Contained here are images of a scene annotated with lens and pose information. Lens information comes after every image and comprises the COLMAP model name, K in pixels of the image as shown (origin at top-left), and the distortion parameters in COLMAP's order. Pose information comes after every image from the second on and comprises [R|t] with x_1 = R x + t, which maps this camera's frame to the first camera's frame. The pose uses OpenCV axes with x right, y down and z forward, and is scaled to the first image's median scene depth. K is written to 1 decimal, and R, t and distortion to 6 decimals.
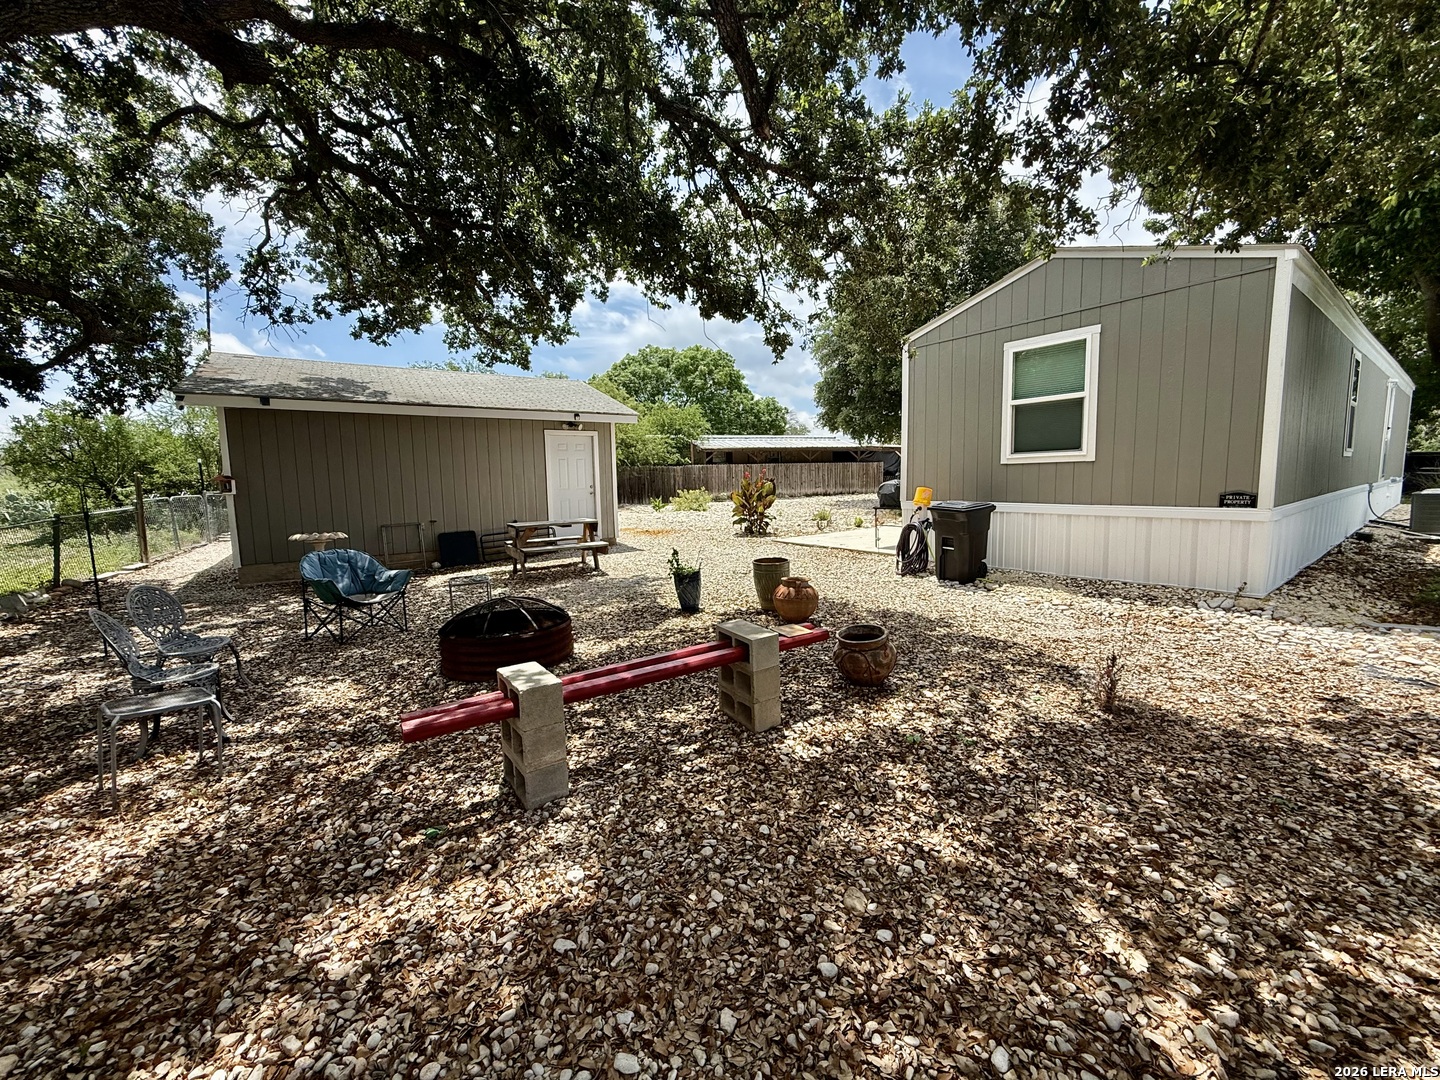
lens RADIAL K [[579.8, 0, 711.5], [0, 579.8, 543.4], [0, 0, 1]] dist [-0.000774, -0.000170]
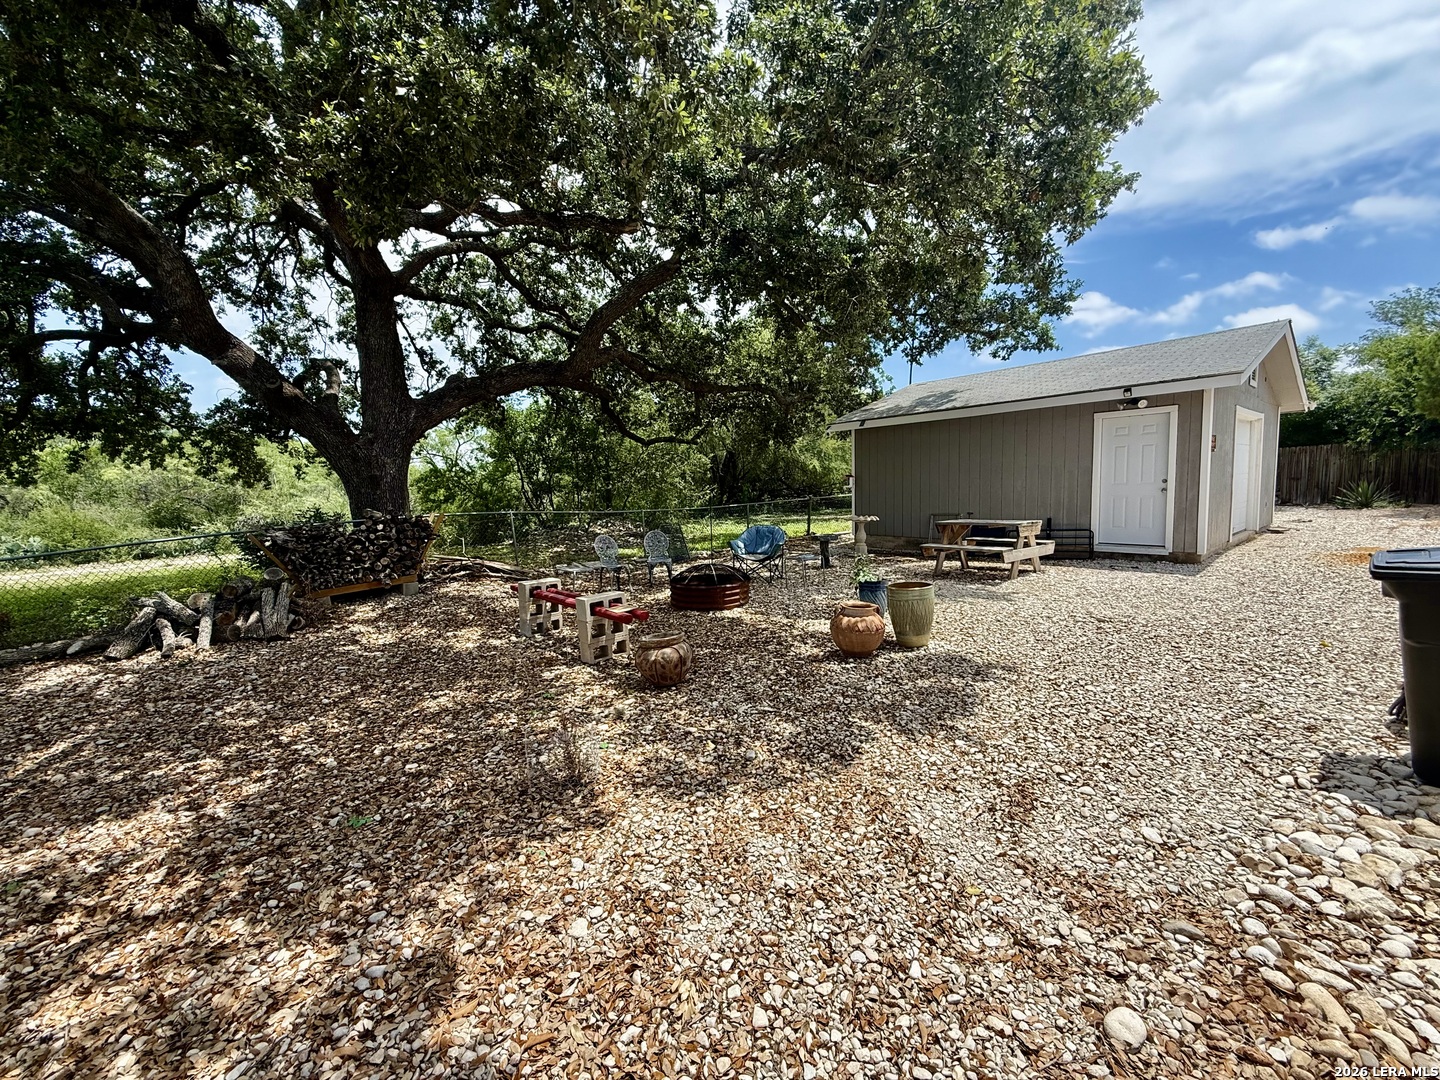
lens RADIAL K [[578.1, 0, 720.0], [0, 578.1, 540.0], [0, 0, 1]] dist [-0.001001, -0.000085]
pose [[0.102854, 0.108620, -0.988748, 1.217430], [-0.080223, 0.991688, 0.100598, -0.129490], [0.991456, 0.068974, 0.110713, 0.904666]]
